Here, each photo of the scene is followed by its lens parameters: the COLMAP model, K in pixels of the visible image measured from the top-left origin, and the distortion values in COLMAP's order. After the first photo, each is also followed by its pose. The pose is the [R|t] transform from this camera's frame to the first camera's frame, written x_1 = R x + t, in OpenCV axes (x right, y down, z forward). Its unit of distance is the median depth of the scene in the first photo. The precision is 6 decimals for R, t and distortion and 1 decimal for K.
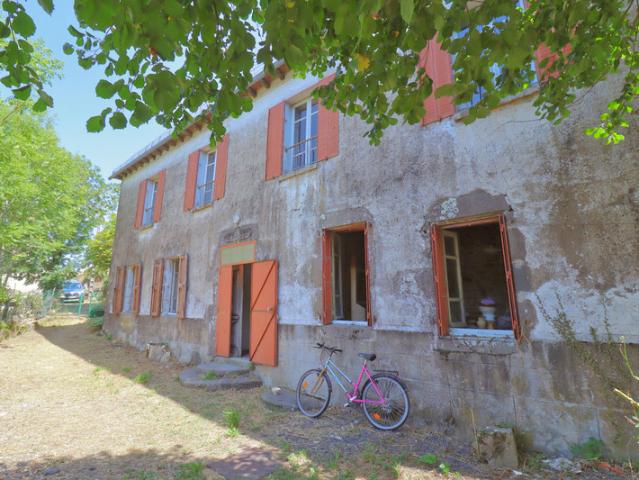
lens RADIAL K [[326.4, 0, 319.6], [0, 326.4, 231.0], [0, 0, 1]] dist [-0.001662, -0.013567]
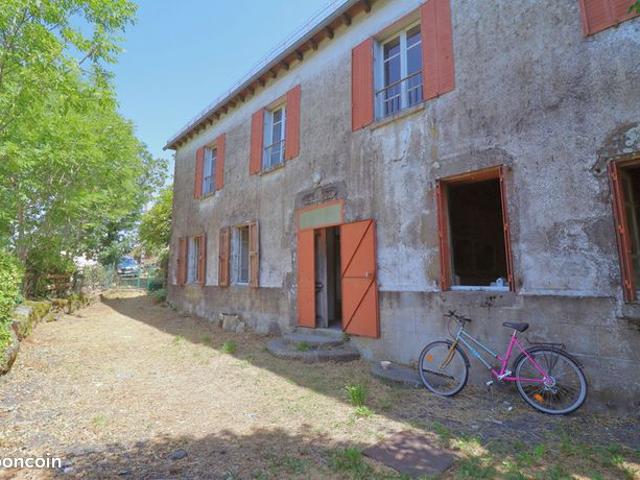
lens RADIAL K [[326.9, 0, 320.1], [0, 326.9, 231.0], [0, 0, 1]] dist [-0.001662, -0.013567]
pose [[0.995513, -0.012734, -0.093759, -0.216459], [0.018988, 0.997631, 0.066118, 0.066606], [0.092695, -0.067602, 0.993397, 0.128006]]
